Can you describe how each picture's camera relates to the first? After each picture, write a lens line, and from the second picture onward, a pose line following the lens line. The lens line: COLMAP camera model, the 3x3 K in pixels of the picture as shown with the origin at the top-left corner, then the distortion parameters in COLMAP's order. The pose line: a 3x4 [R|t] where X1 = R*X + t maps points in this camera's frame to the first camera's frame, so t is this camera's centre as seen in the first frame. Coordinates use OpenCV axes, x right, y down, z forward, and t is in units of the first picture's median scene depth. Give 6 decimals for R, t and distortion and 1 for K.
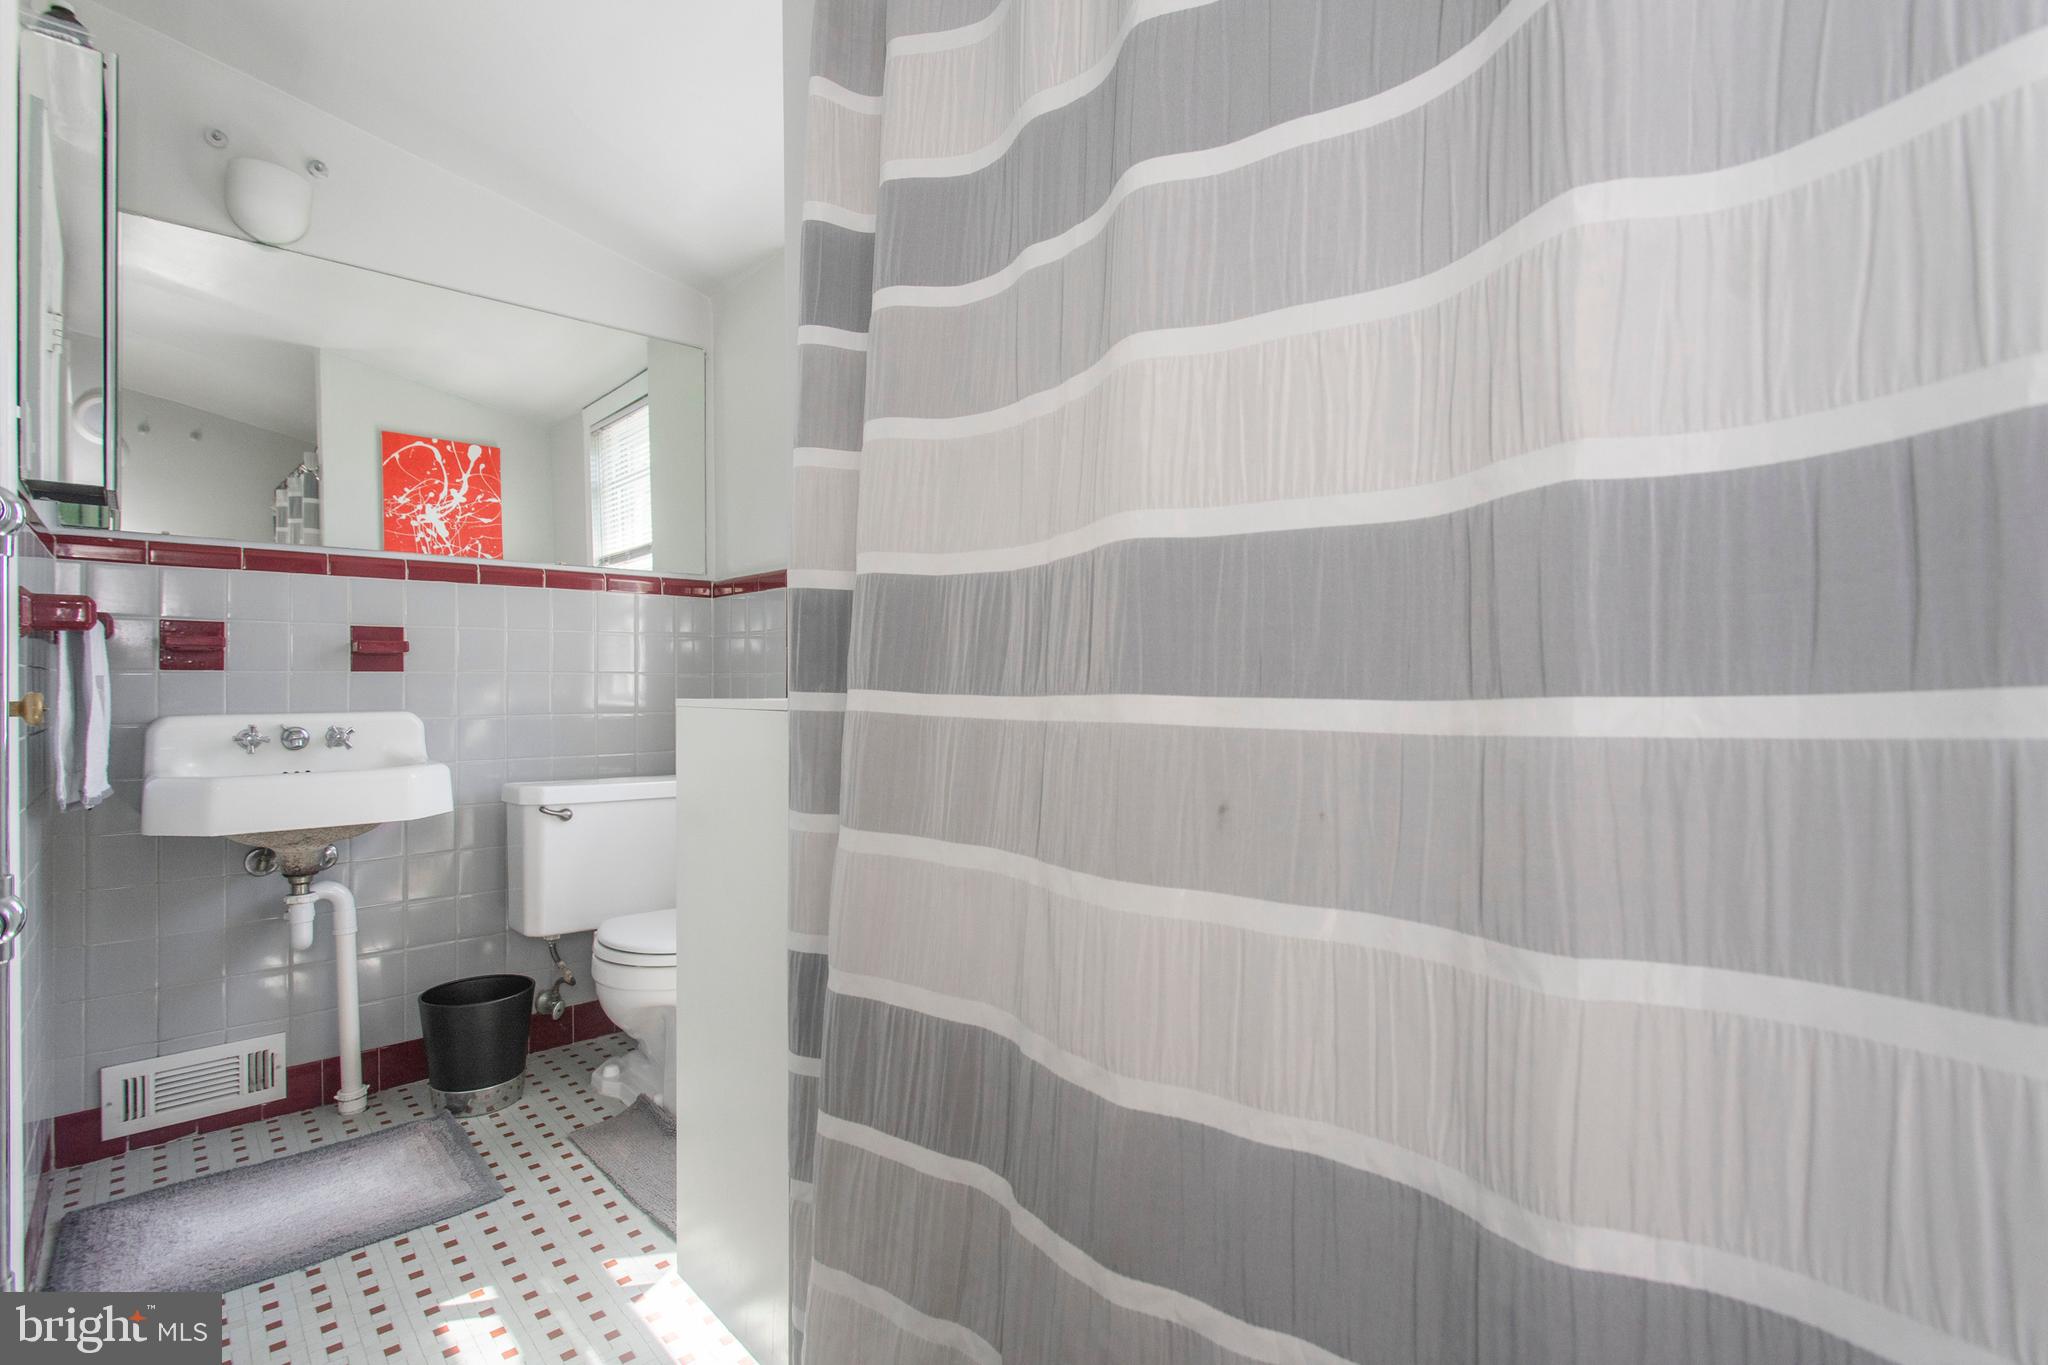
lens RADIAL K [[988.5, 0, 1023.4], [0, 988.5, 682.1], [0, 0, 1]] dist [-0.003170, 0.000041]
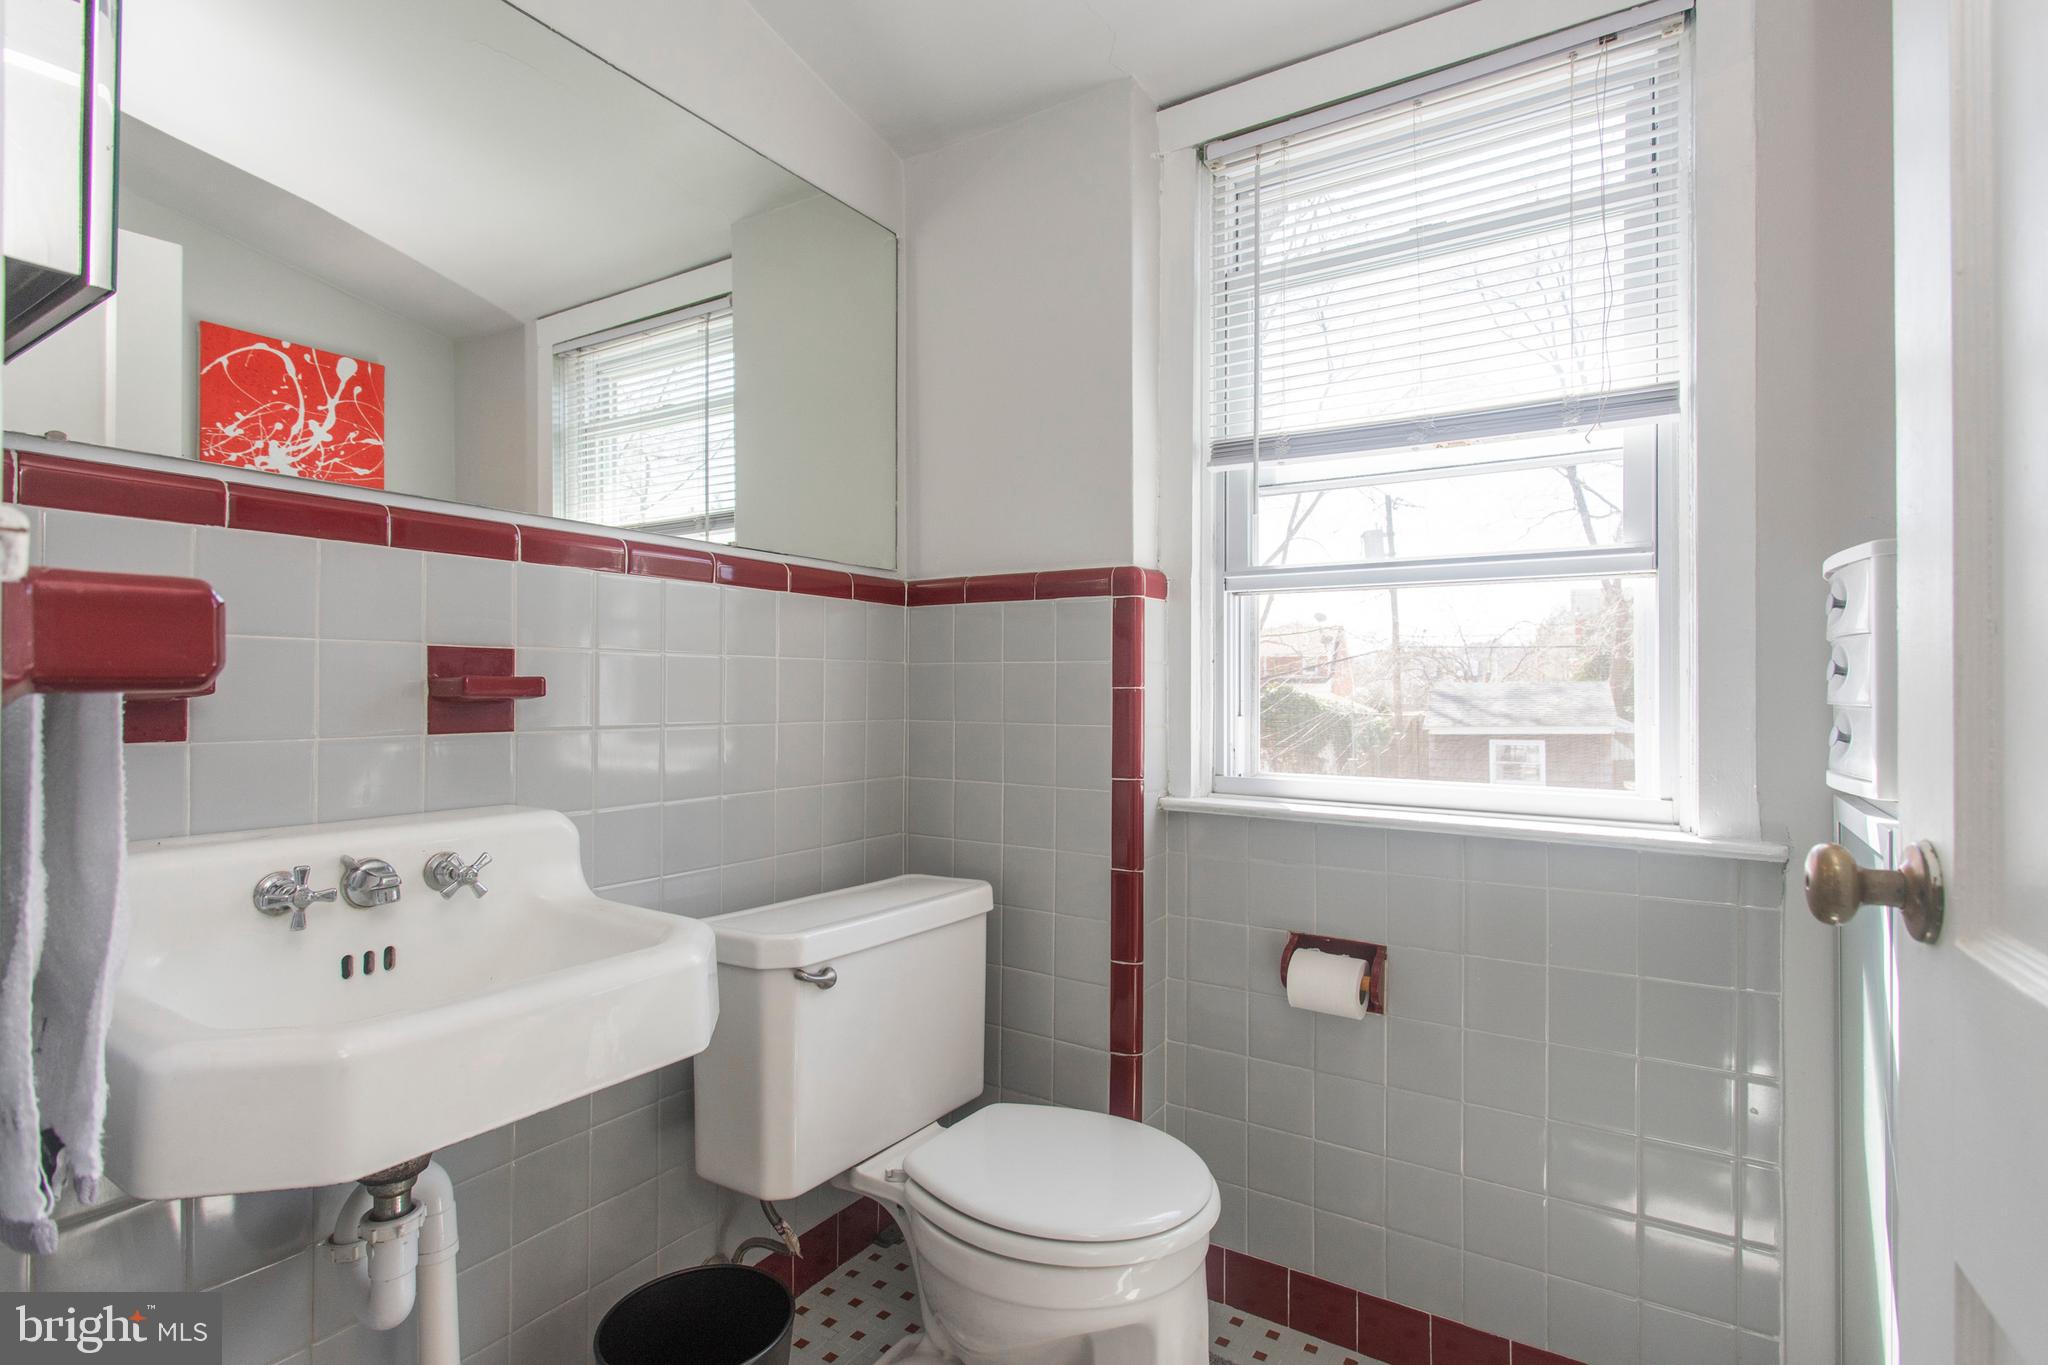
lens RADIAL K [[1003.8, 0, 1024.4], [0, 1003.8, 674.7], [0, 0, 1]] dist [-0.002528, -0.000462]
pose [[0.964956, 0.011130, 0.262176, -0.297842], [-0.008558, 0.999903, -0.010950, -0.022692], [-0.262272, 0.008323, 0.964958, 0.234263]]
